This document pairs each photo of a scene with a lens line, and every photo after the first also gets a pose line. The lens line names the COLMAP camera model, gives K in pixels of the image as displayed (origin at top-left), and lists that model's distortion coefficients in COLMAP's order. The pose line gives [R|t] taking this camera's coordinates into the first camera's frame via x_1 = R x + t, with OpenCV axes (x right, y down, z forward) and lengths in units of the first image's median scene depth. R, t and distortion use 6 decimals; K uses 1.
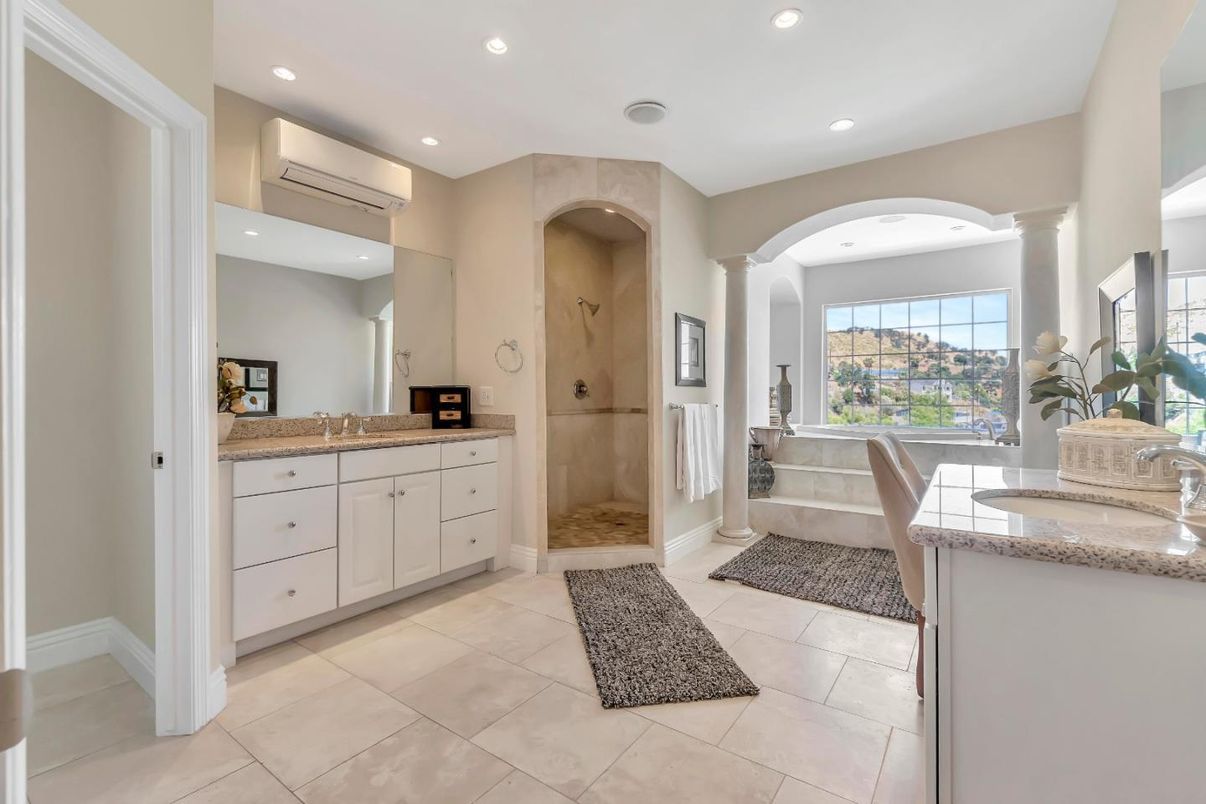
lens RADIAL K [[527.5, 0, 598.9], [0, 527.5, 394.5], [0, 0, 1]] dist [-0.003953, 0.000026]
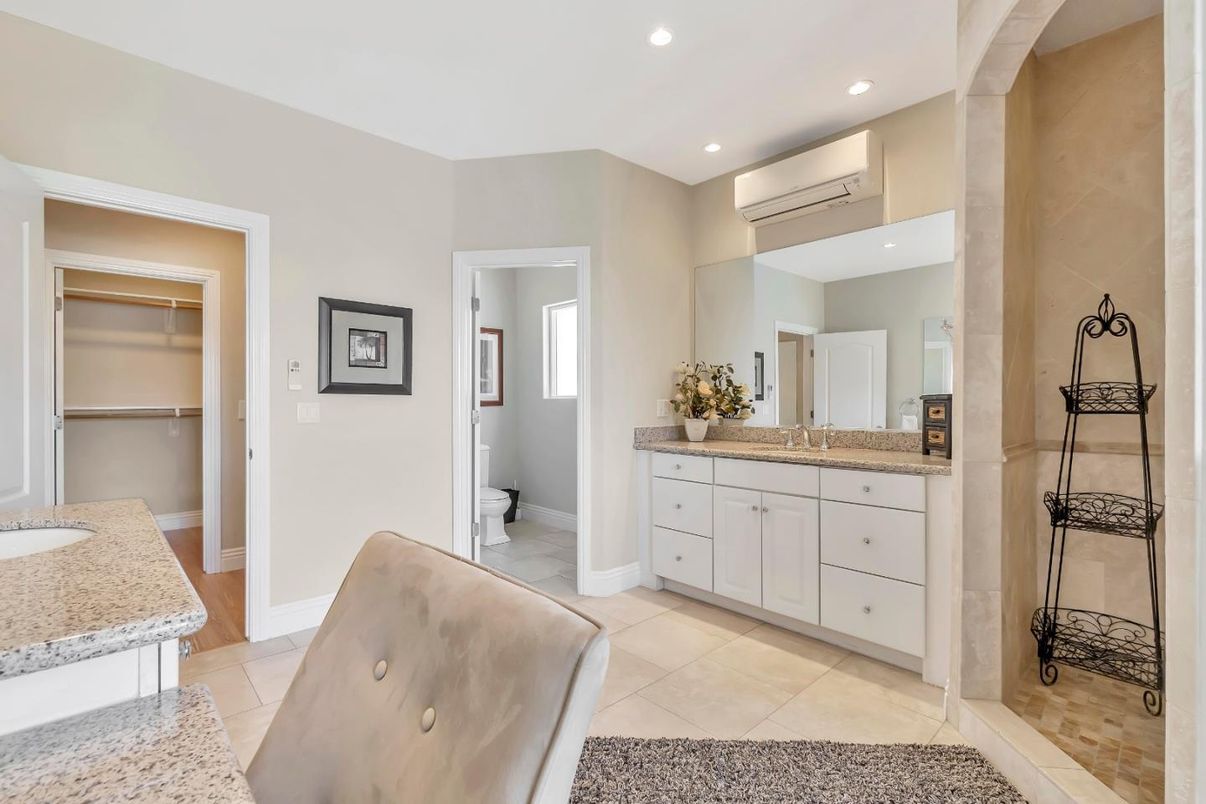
lens RADIAL K [[551.8, 0, 603.0], [0, 551.8, 402.0], [0, 0, 1]] dist [-0.001356, -0.000053]
pose [[-0.205712, 0.001065, -0.978612, 0.522485], [0.000261, 0.999999, 0.001034, -0.007695], [0.978613, -0.000043, -0.205712, 0.724360]]
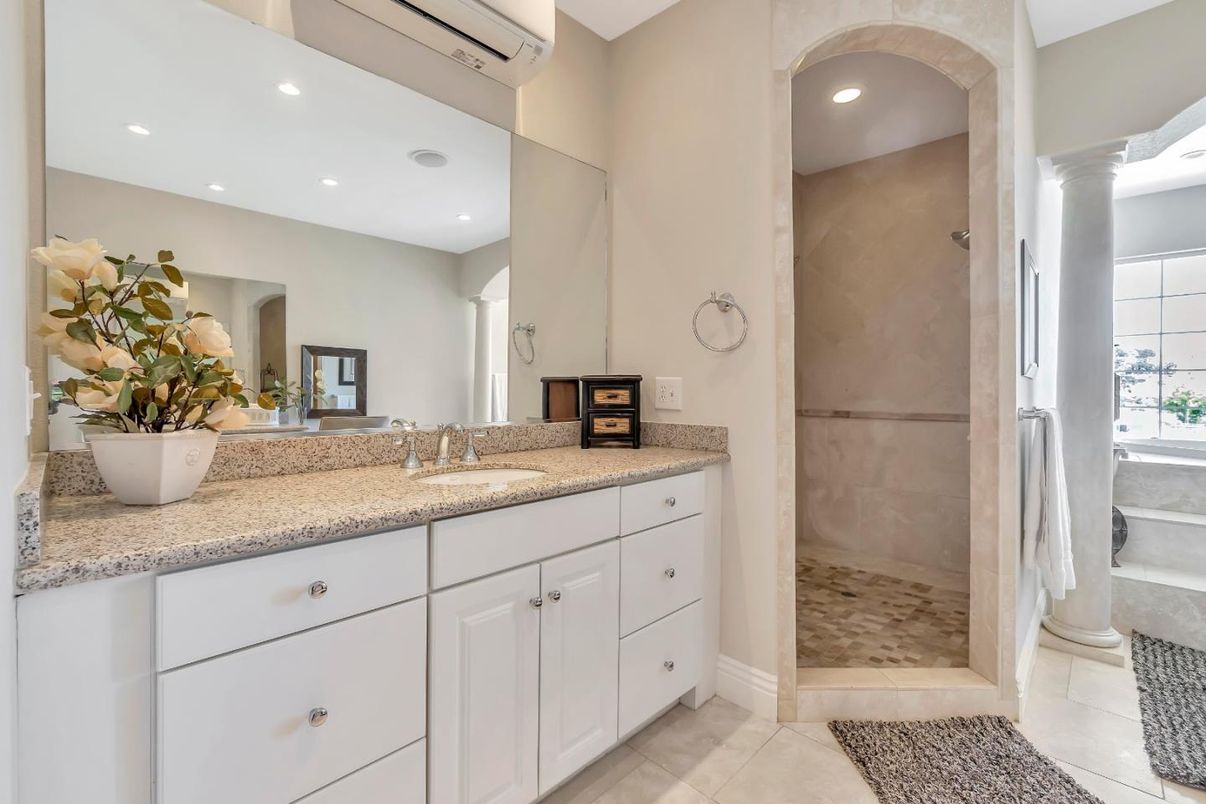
lens RADIAL K [[527.5, 0, 598.9], [0, 527.5, 394.5], [0, 0, 1]] dist [-0.003953, 0.000026]
pose [[0.987321, 0.004460, -0.158674, -0.204626], [-0.003024, 0.999952, 0.009292, -0.000675], [0.158707, -0.008694, 0.987287, 0.421919]]
